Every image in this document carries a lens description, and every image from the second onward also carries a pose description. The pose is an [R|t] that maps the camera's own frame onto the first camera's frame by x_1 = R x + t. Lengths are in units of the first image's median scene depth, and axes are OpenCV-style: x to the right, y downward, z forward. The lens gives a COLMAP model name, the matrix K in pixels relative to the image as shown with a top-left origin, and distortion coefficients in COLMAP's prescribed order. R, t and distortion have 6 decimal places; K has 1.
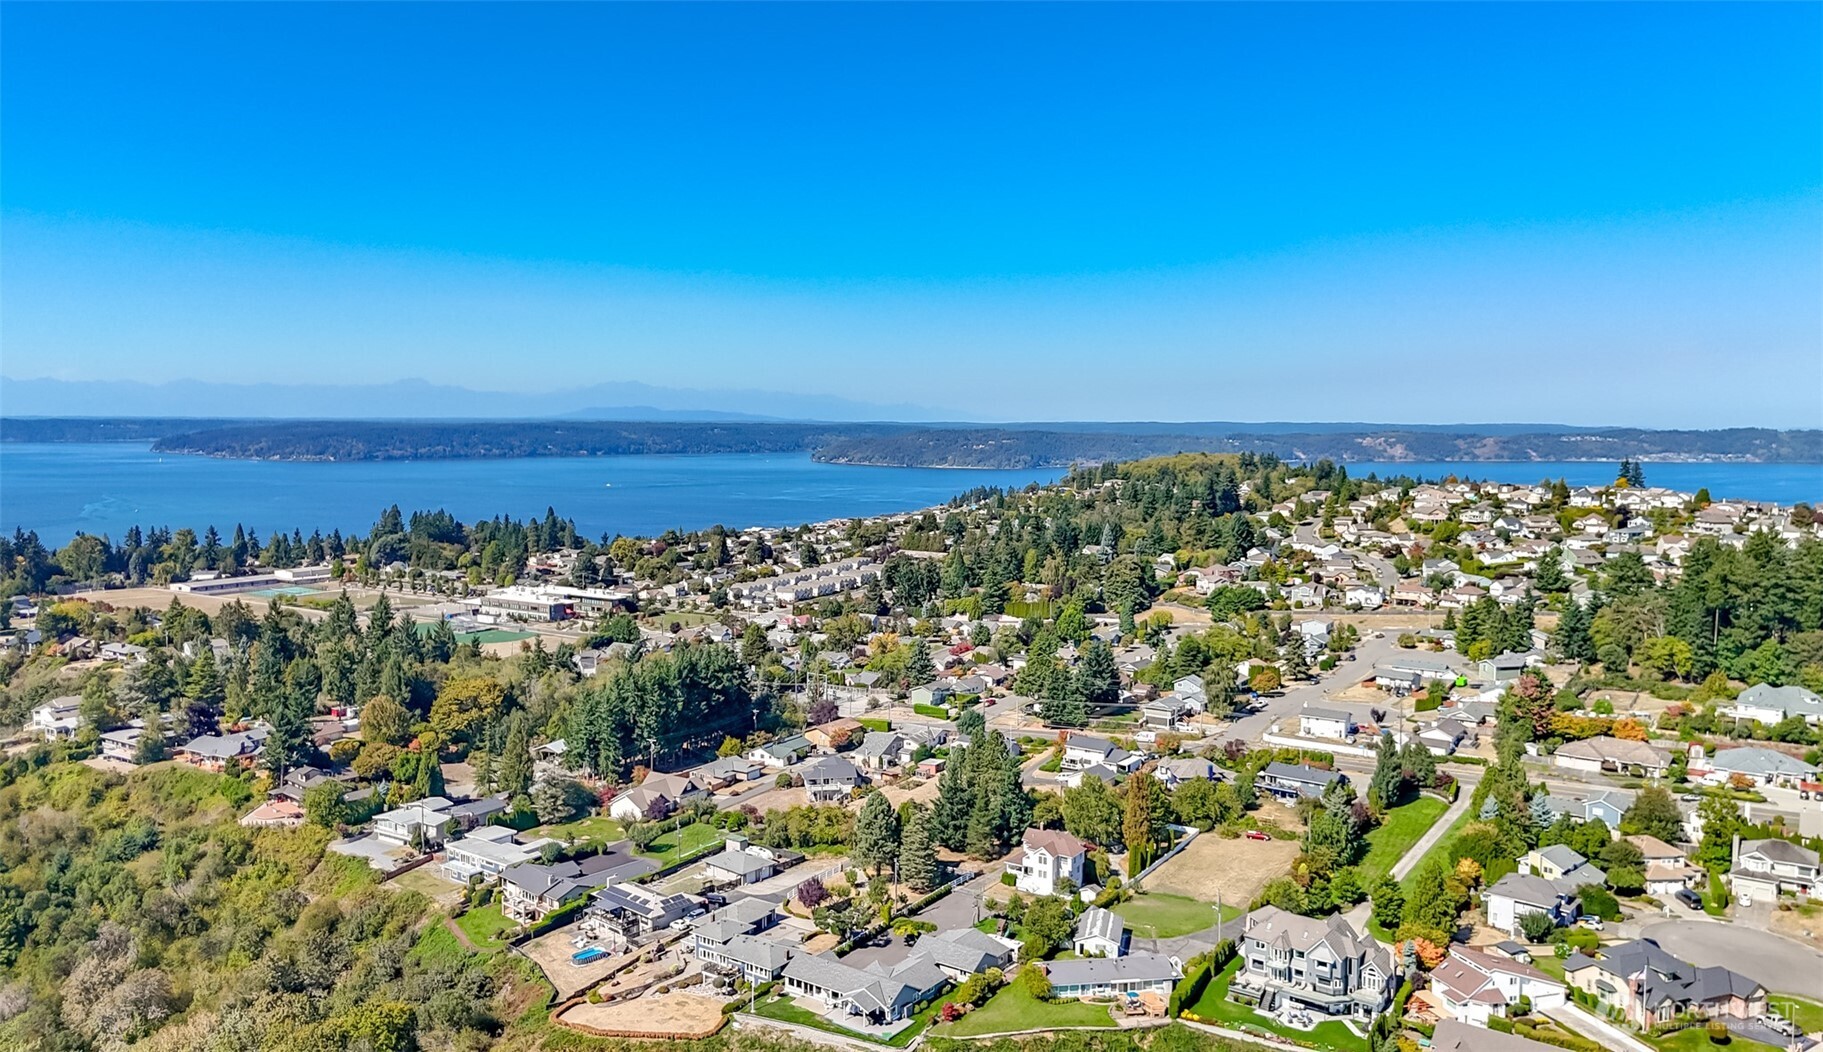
lens RADIAL K [[1358.9, 0, 914.6], [0, 1358.9, 527.7], [0, 0, 1]] dist [0.117252, -0.116825]
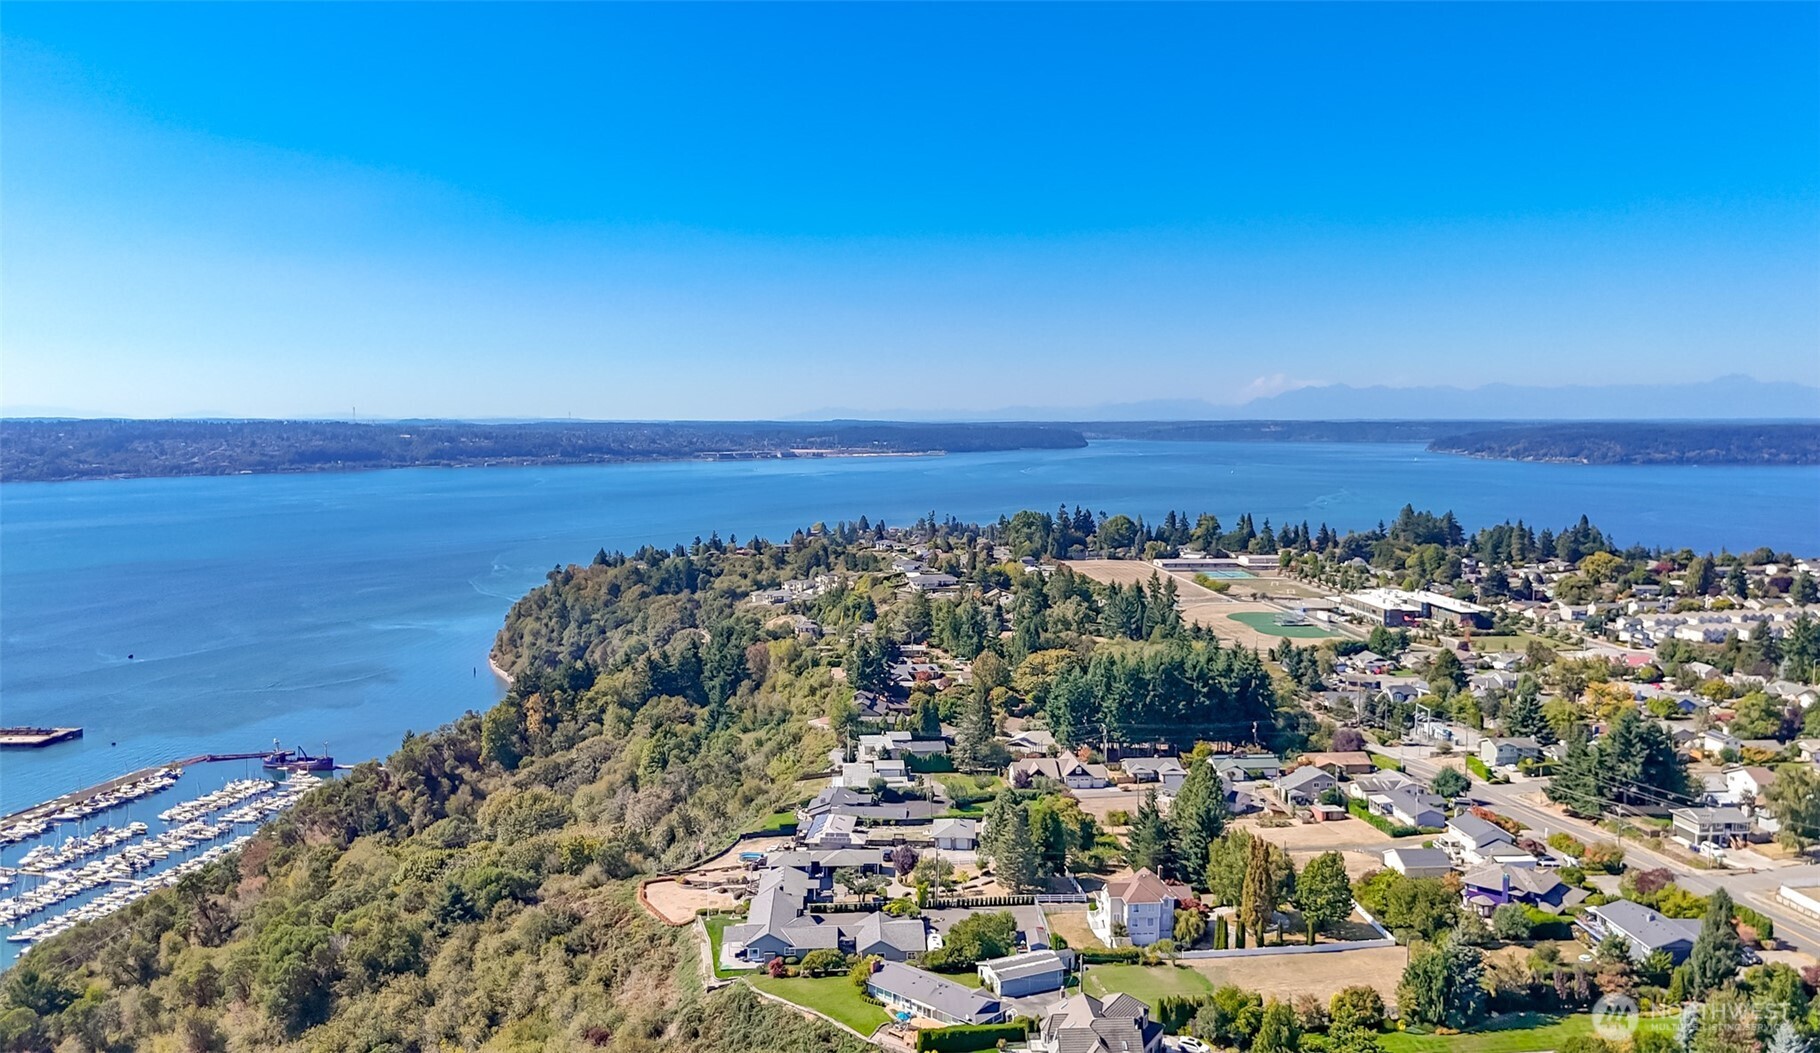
lens RADIAL K [[1356.6, 0, 913.1], [0, 1356.6, 528.2], [0, 0, 1]] dist [0.117252, -0.116825]
pose [[0.616588, 0.062738, -0.784782, 0.509035], [-0.063505, 0.997535, 0.029852, -0.015898], [0.784721, 0.031431, 0.619052, 0.231399]]
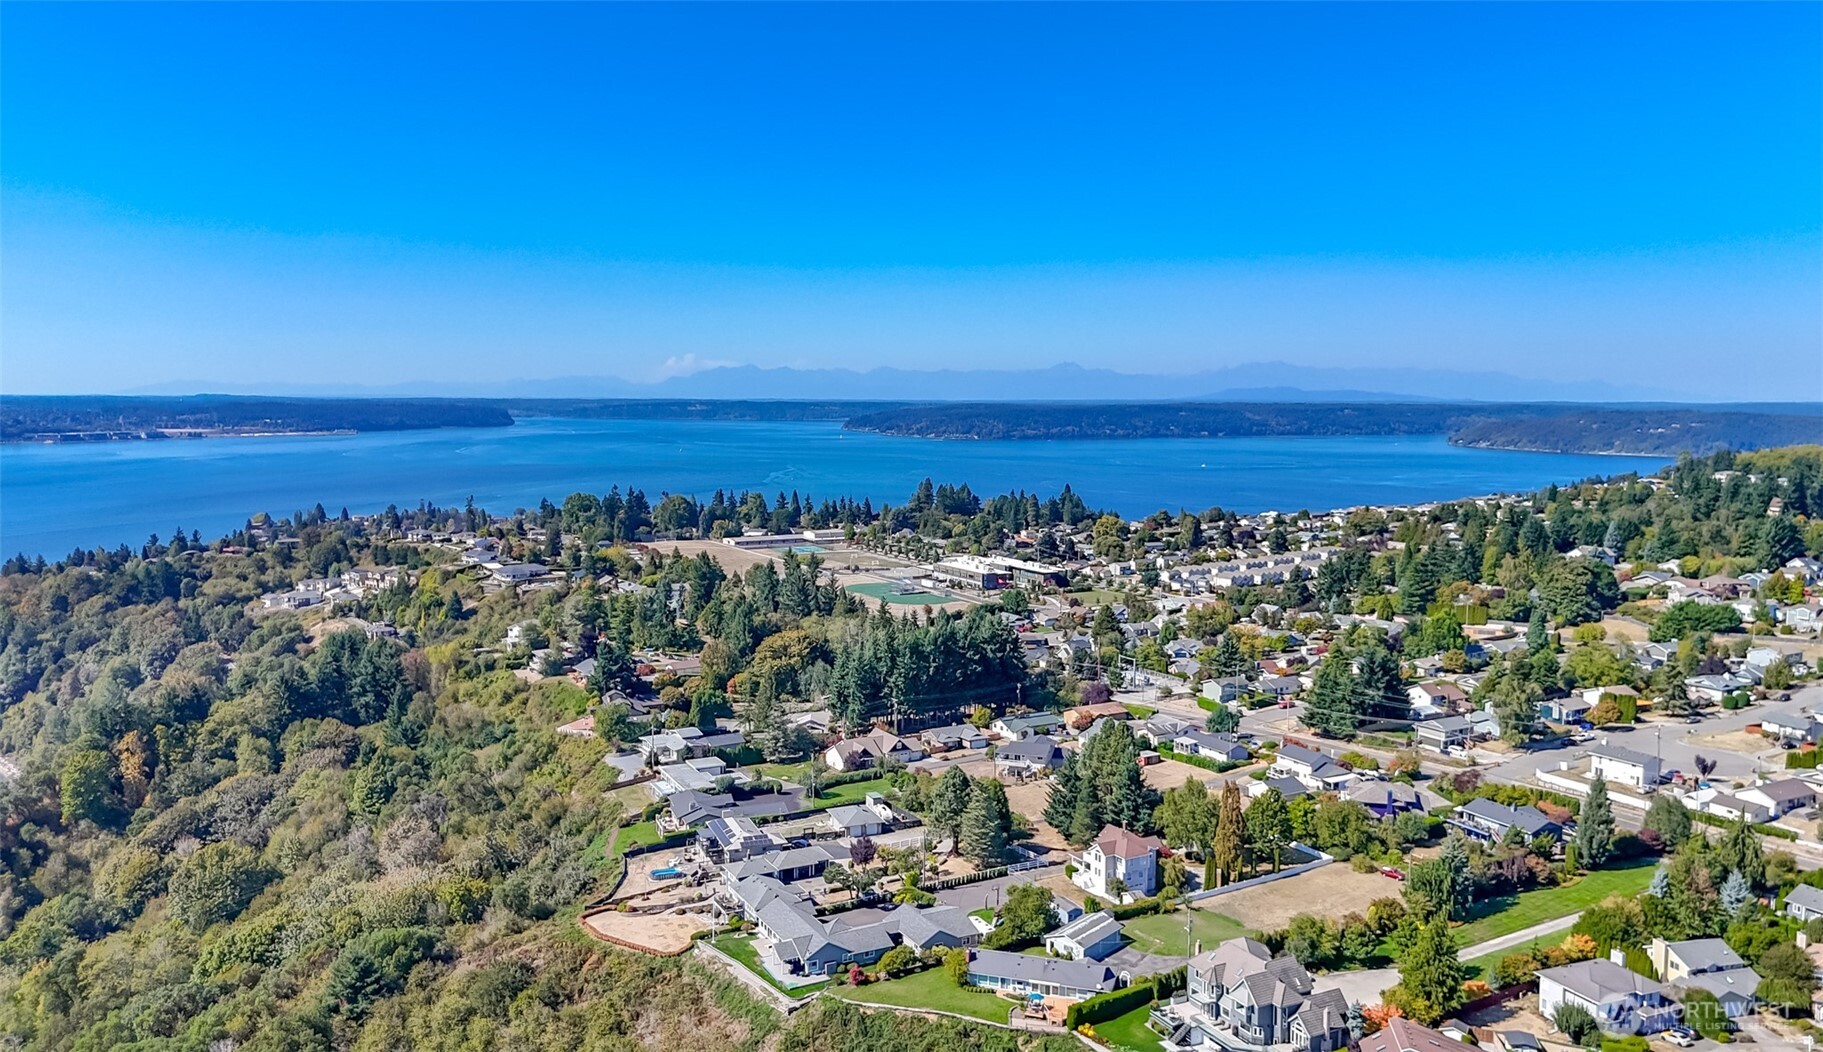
lens RADIAL K [[1358.9, 0, 914.6], [0, 1358.9, 527.7], [0, 0, 1]] dist [0.117252, -0.116825]
pose [[0.890336, 0.045012, -0.453073, 0.286212], [-0.038933, 0.998983, 0.022740, -0.003129], [0.453636, -0.002607, 0.891183, 0.062478]]
